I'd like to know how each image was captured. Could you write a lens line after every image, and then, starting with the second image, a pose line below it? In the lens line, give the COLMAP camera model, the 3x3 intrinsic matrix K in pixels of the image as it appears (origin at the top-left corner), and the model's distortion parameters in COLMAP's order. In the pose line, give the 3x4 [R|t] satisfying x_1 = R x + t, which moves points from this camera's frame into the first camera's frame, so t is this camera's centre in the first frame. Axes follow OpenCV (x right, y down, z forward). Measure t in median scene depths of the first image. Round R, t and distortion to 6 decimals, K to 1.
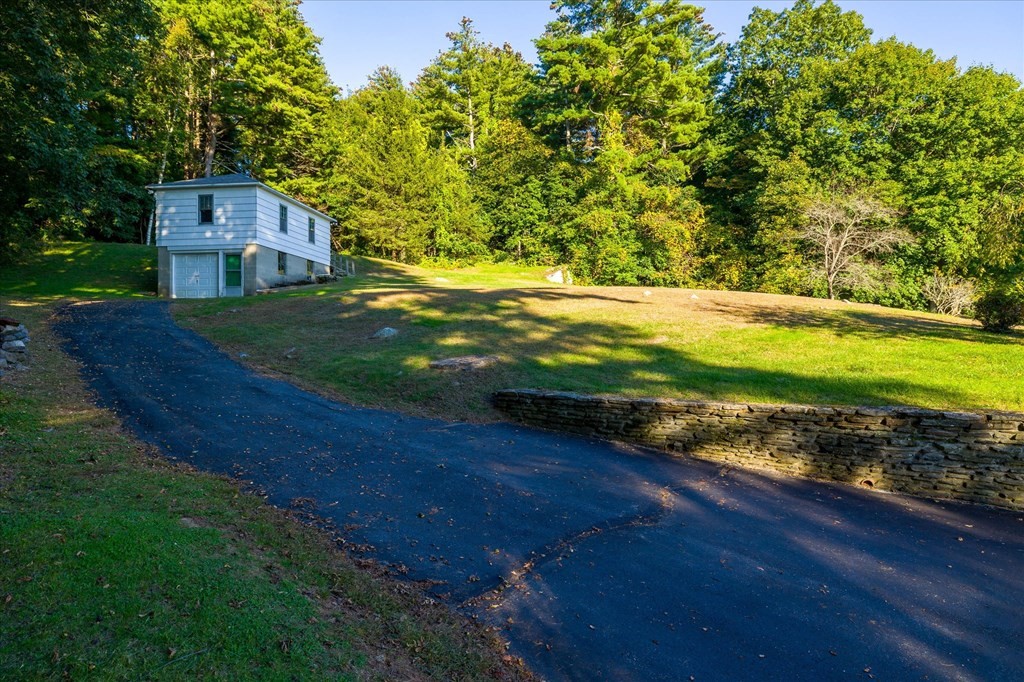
lens RADIAL K [[550.0, 0, 512.0], [0, 550.0, 341.0], [0, 0, 1]] dist [-0.000432, -0.000288]
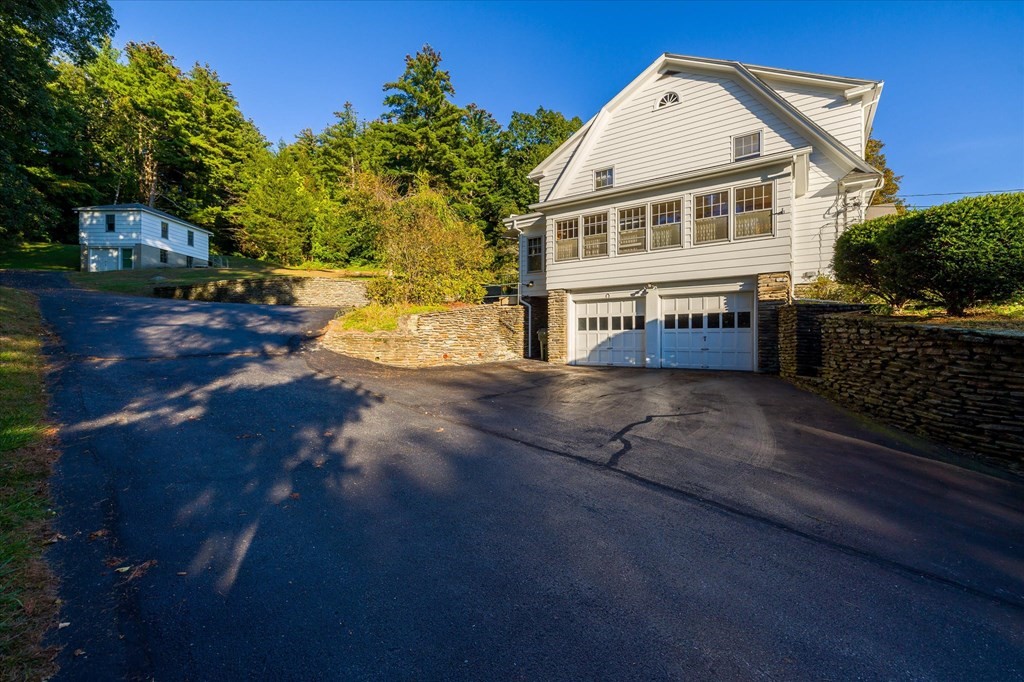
lens RADIAL K [[431.3, 0, 512.0], [0, 431.3, 341.0], [0, 0, 1]] dist [0.000737, -0.000068]
pose [[0.994067, 0.002320, 0.108747, 0.294271], [-0.002401, 0.999997, 0.000614, 0.068714], [-0.108746, -0.000871, 0.994069, -0.261743]]
